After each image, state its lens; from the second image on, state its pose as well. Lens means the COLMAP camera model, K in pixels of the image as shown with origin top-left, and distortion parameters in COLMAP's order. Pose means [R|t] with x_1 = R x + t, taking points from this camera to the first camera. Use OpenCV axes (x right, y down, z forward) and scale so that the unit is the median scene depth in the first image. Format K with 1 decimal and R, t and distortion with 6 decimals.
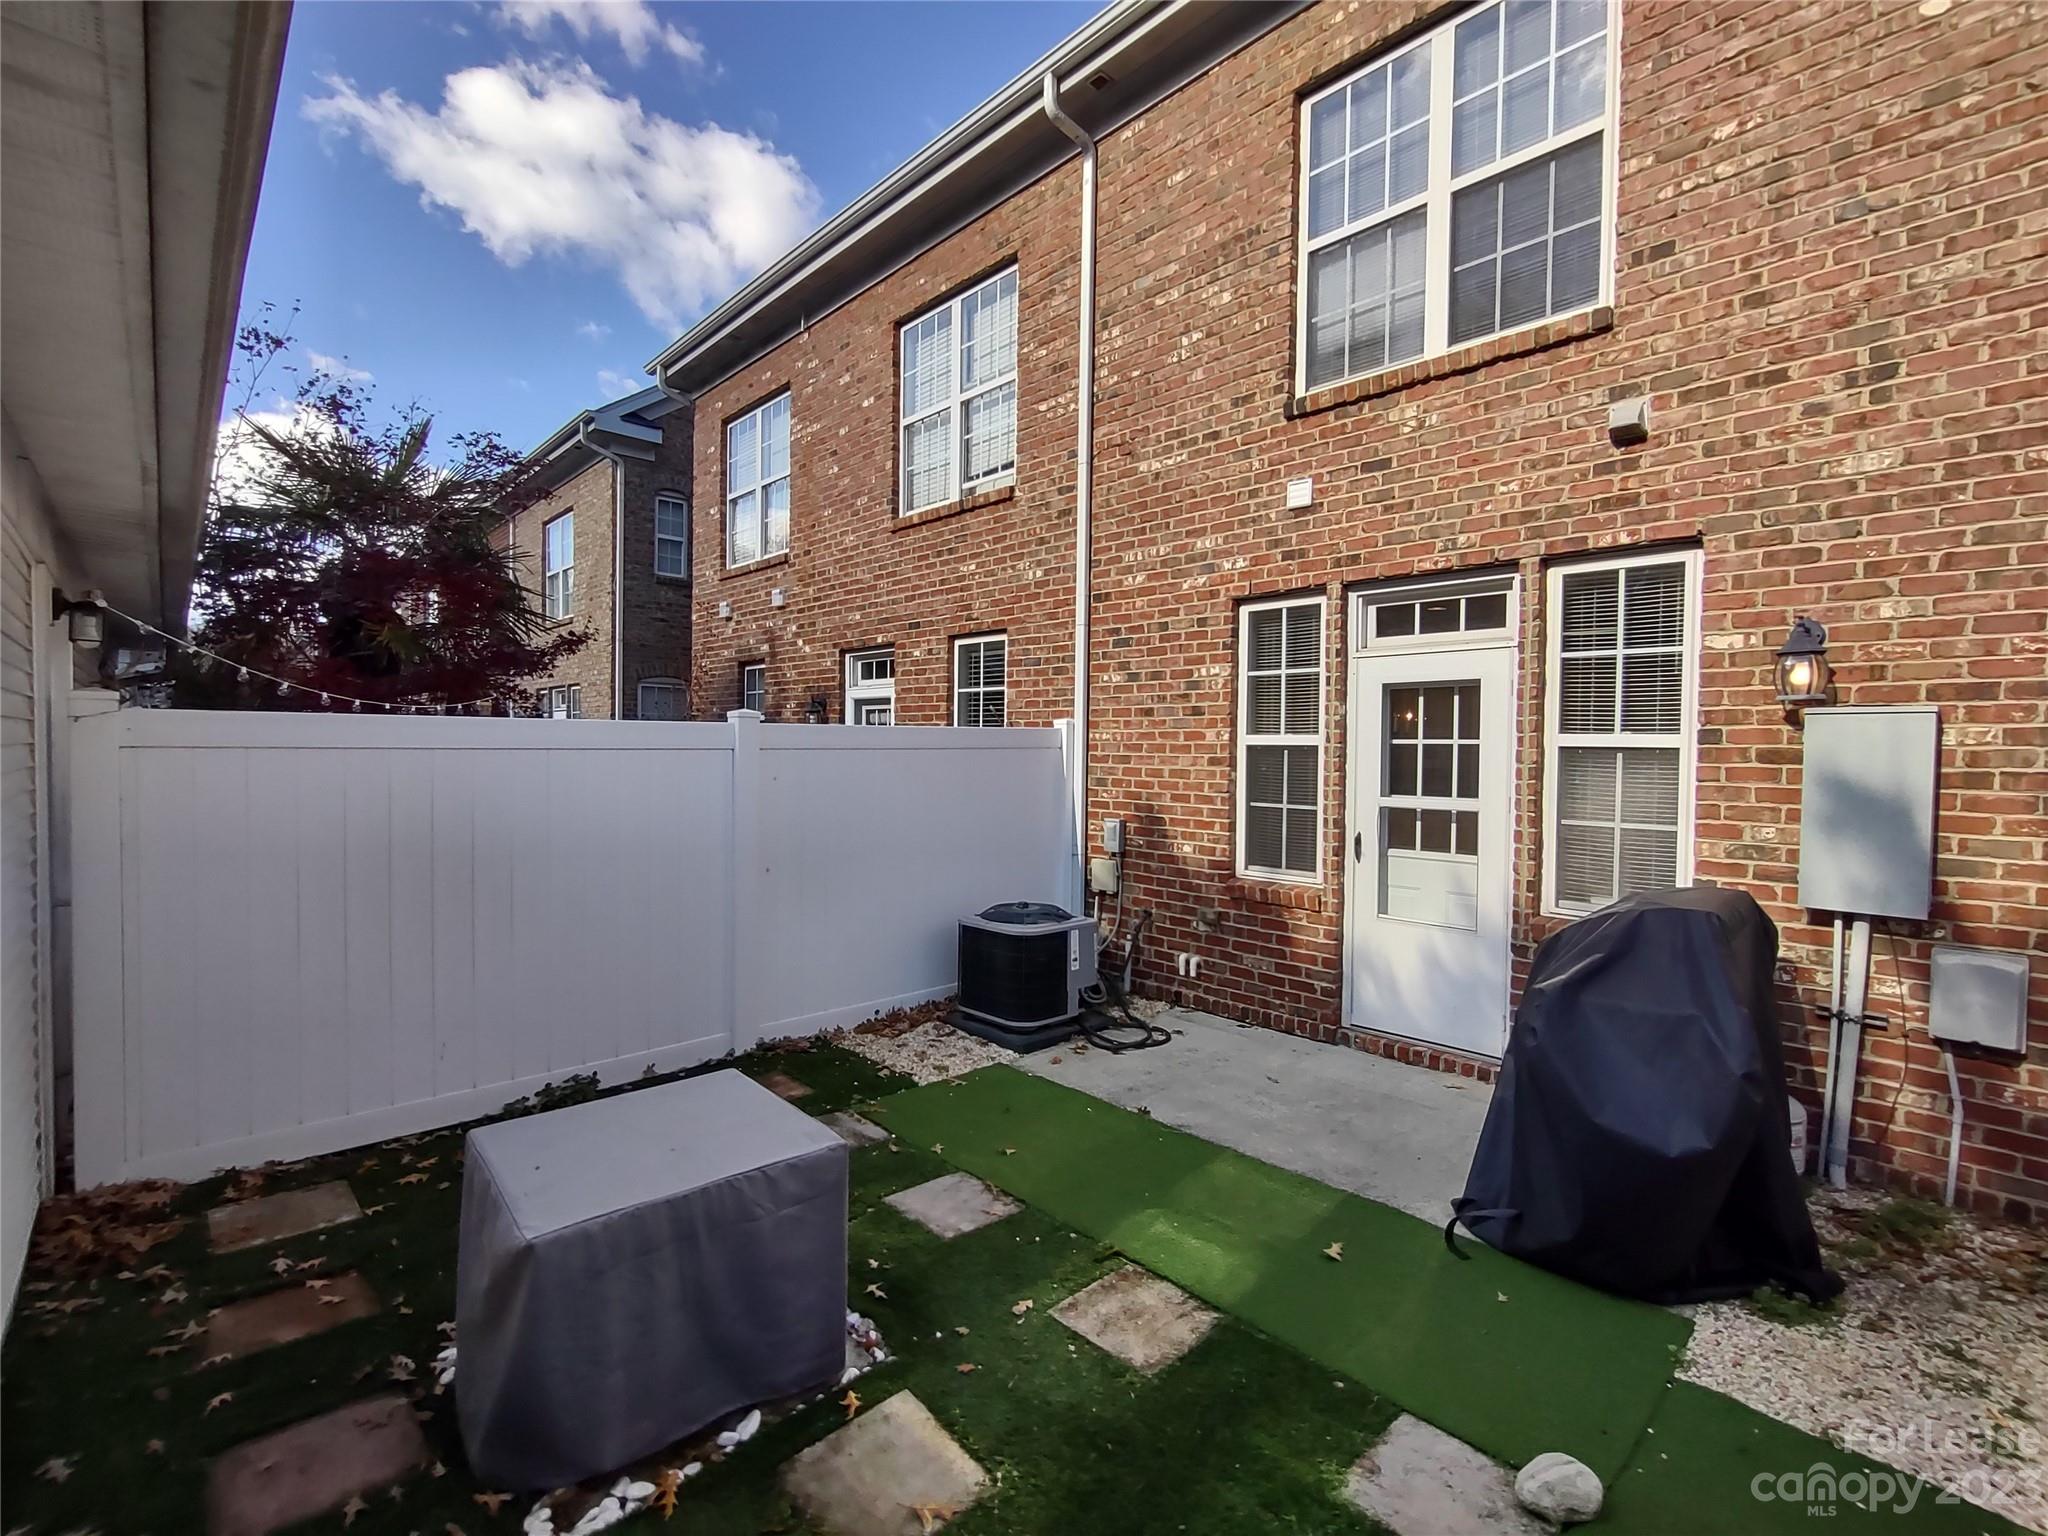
lens RADIAL K [[954.0, 0, 1026.4], [0, 954.0, 767.3], [0, 0, 1]] dist [0.001956, -0.000770]
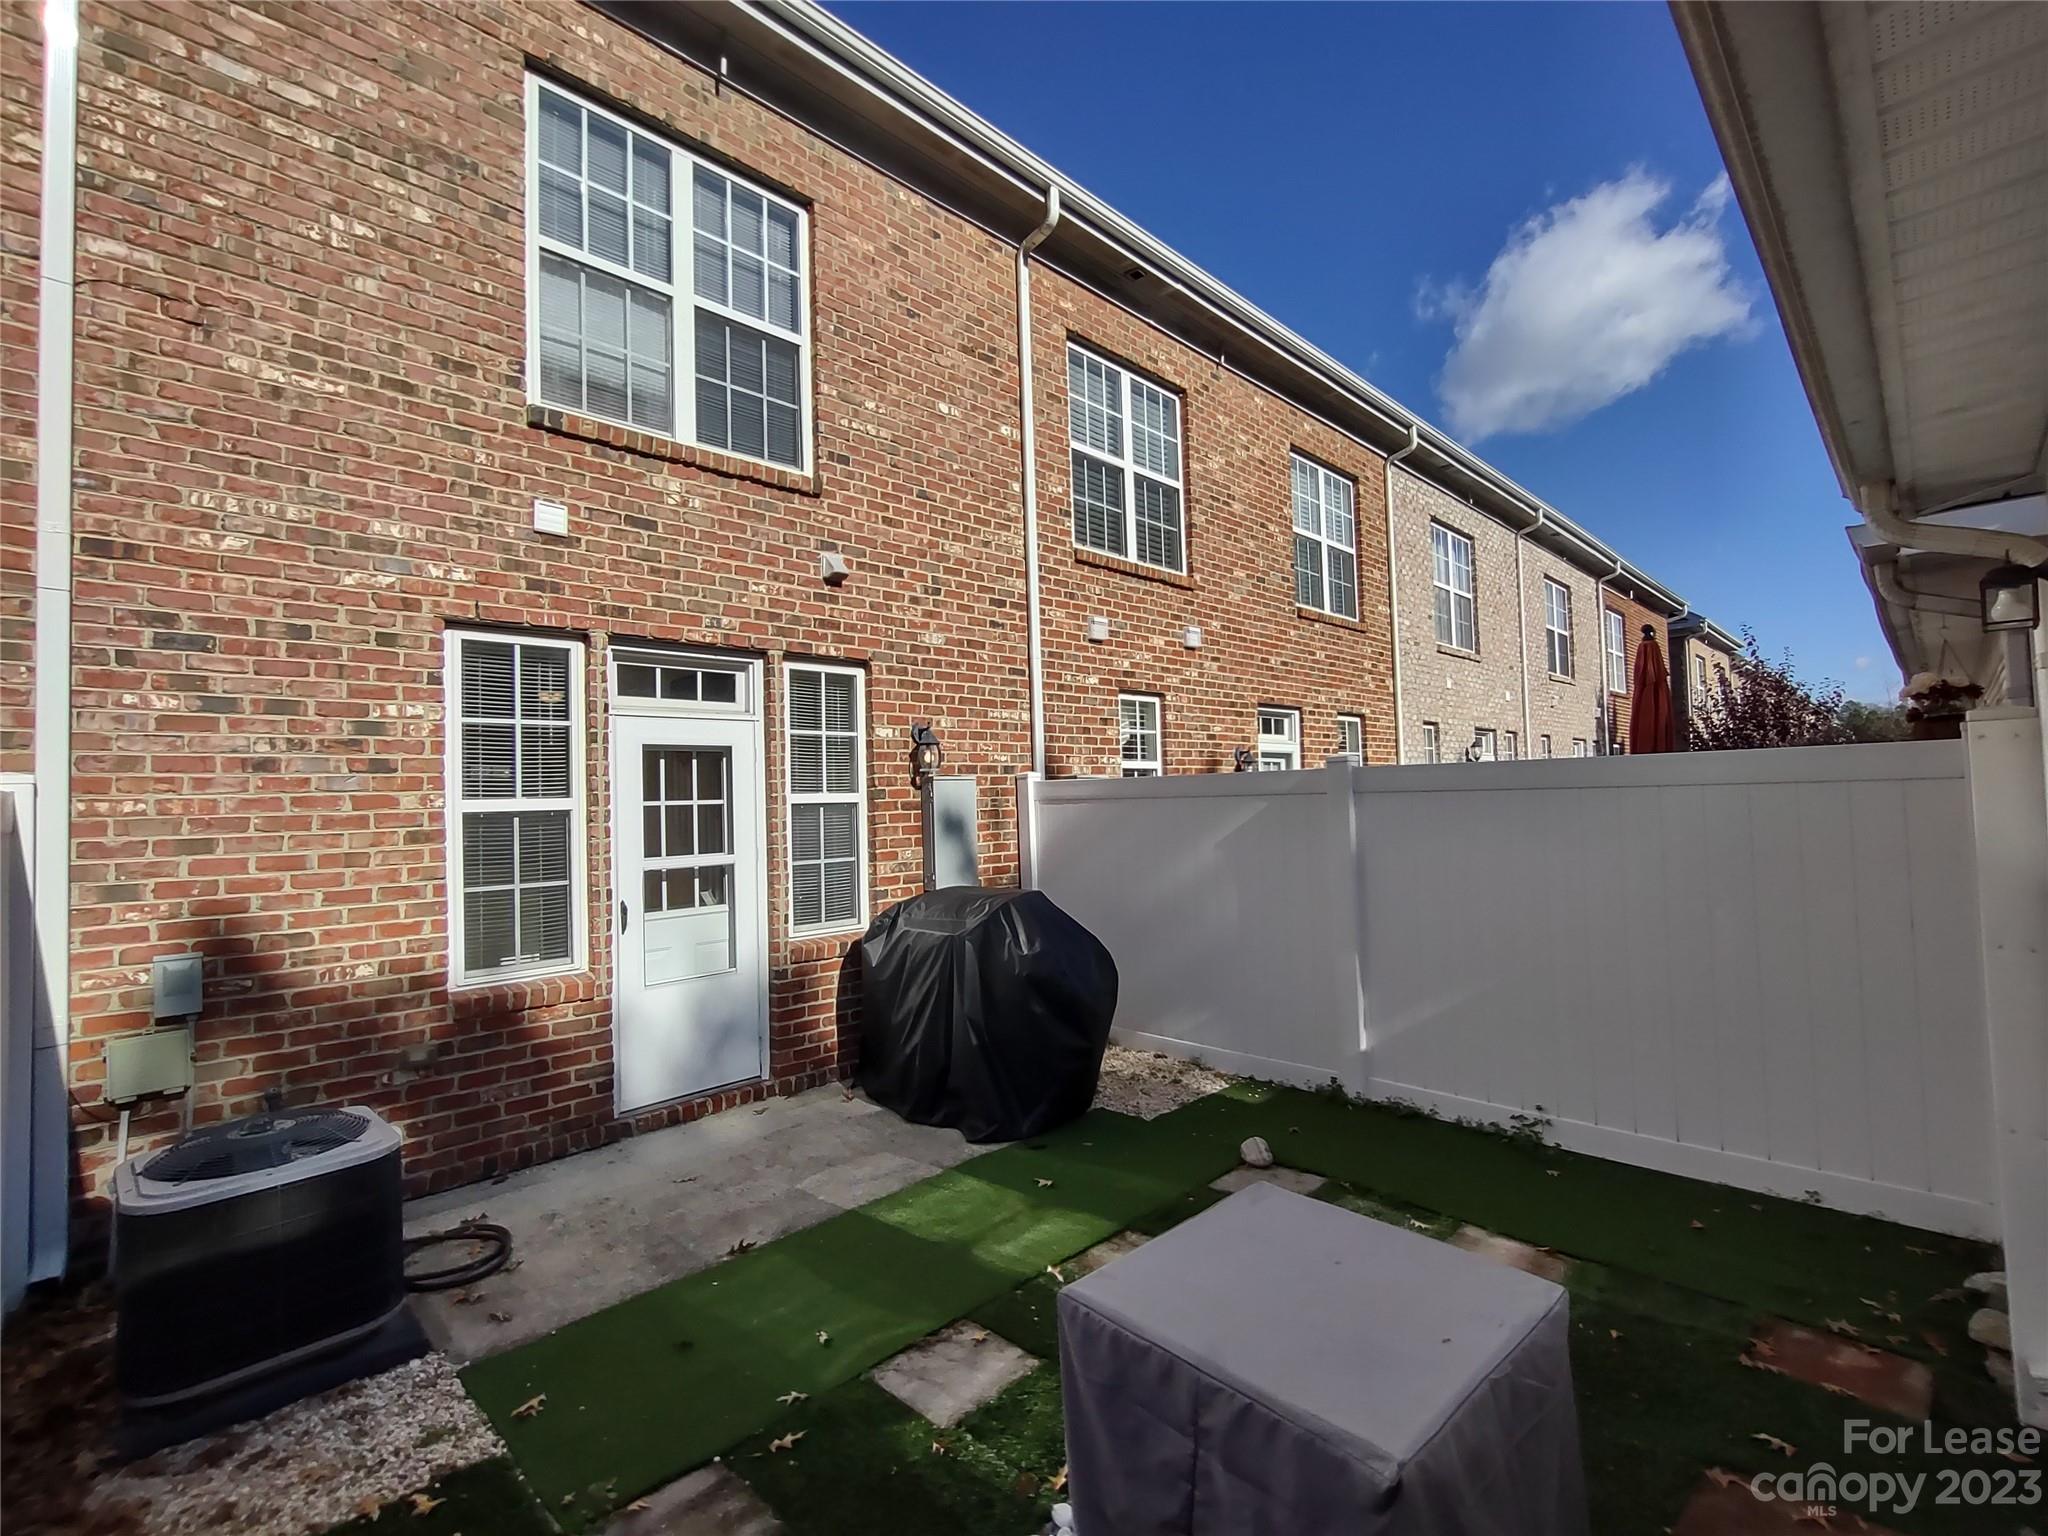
lens RADIAL K [[954.0, 0, 1026.4], [0, 954.0, 767.3], [0, 0, 1]] dist [0.001956, -0.000770]
pose [[-0.068189, 0.028232, 0.997273, -0.638980], [0.051224, 0.998380, -0.024761, -0.020248], [-0.996357, 0.049396, -0.069525, 0.690050]]
